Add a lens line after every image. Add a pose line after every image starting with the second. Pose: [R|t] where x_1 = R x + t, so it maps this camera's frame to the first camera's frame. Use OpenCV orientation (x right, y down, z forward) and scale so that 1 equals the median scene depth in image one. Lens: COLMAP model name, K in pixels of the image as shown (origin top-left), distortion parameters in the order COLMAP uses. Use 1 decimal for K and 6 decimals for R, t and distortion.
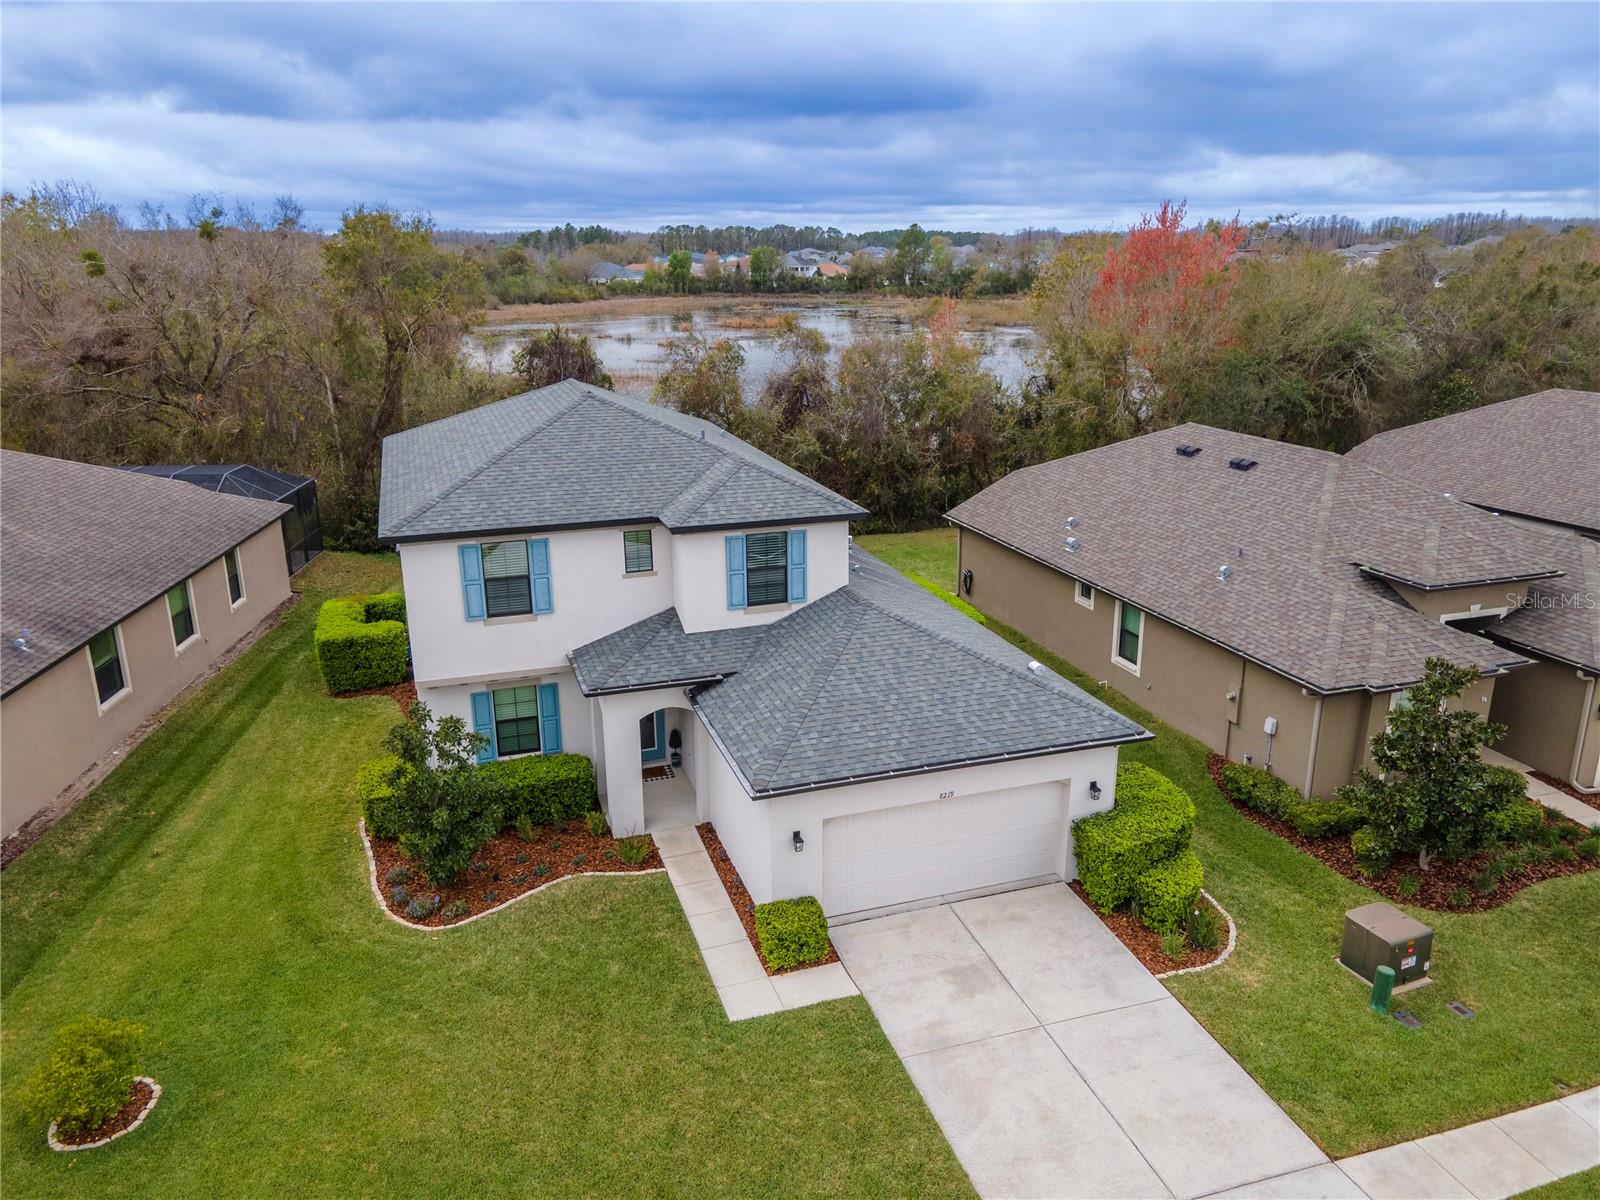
lens RADIAL K [[1118.5, 0, 800.0], [0, 1118.5, 600.0], [0, 0, 1]] dist [0.037419, 0.000041]
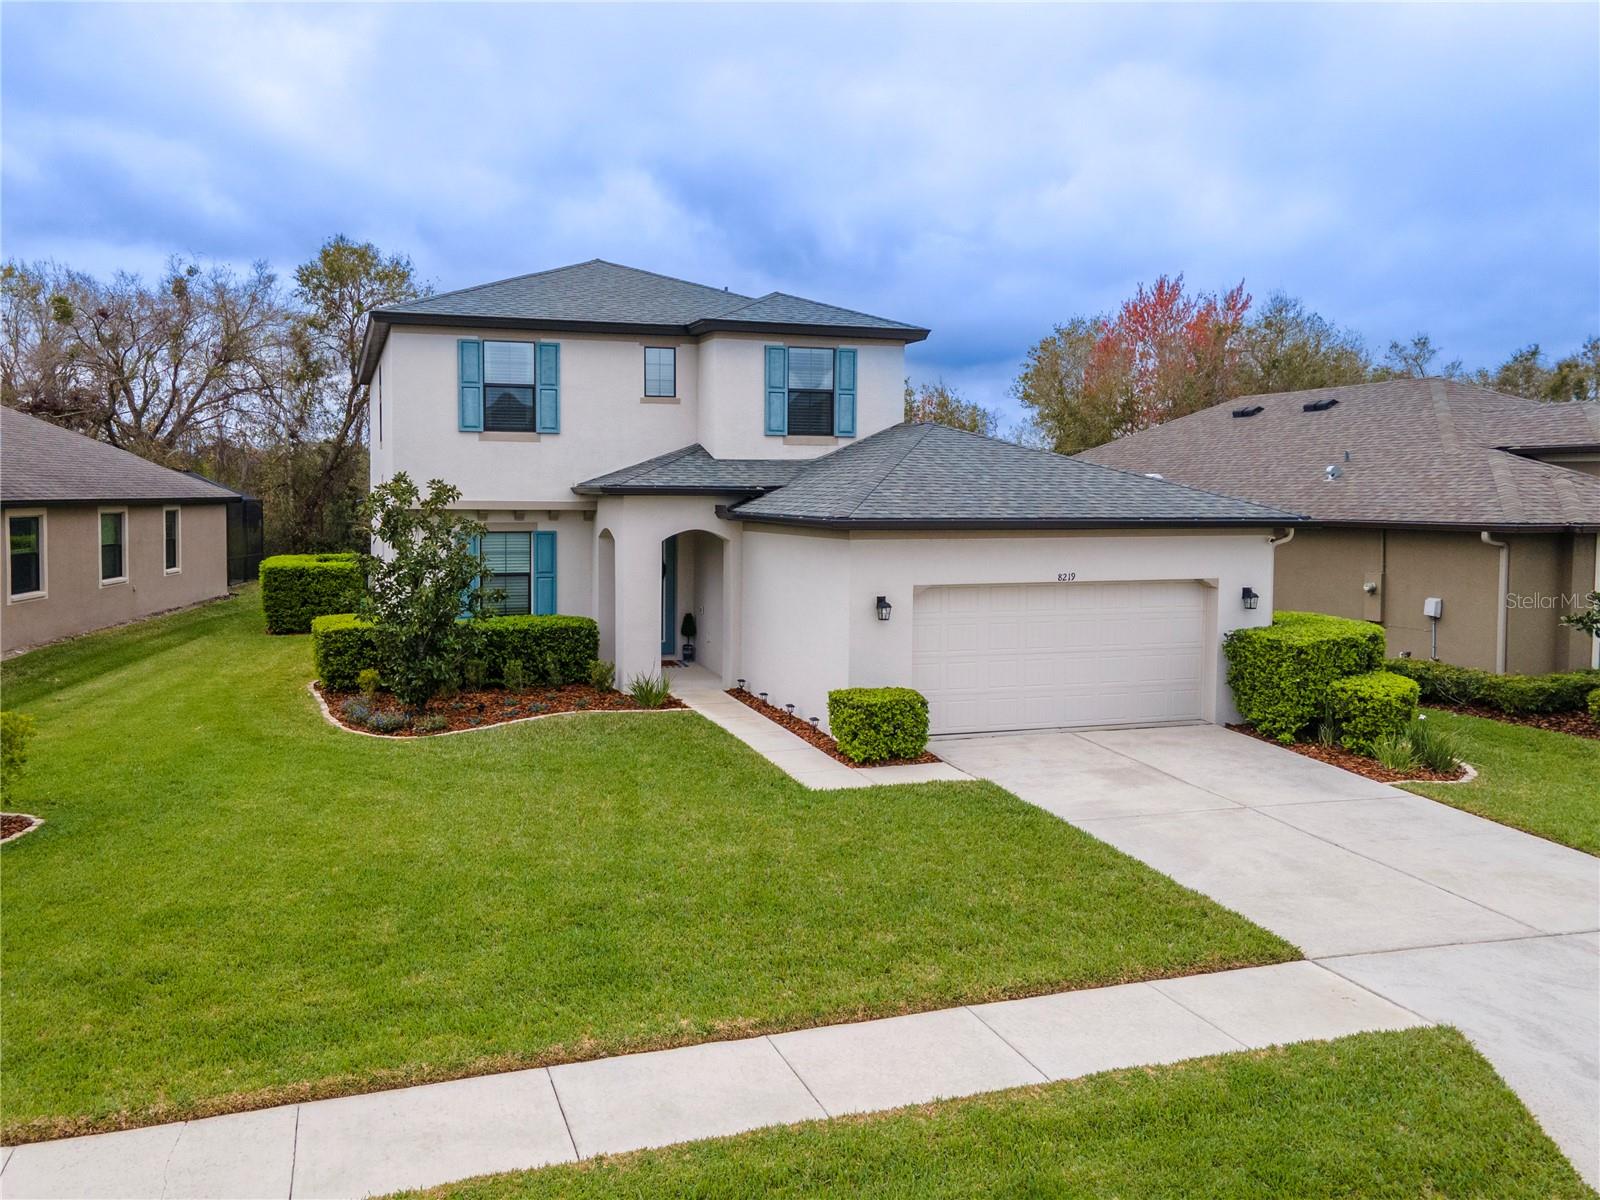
lens RADIAL K [[1154.0, 0, 688.9], [0, 1154.0, 597.5], [0, 0, 1]] dist [0.042644, 0.000720]
pose [[0.999542, 0.014073, -0.026772, -0.095723], [-0.020233, 0.969056, -0.246010, 0.338928], [0.022481, 0.246439, 0.968898, 0.182837]]
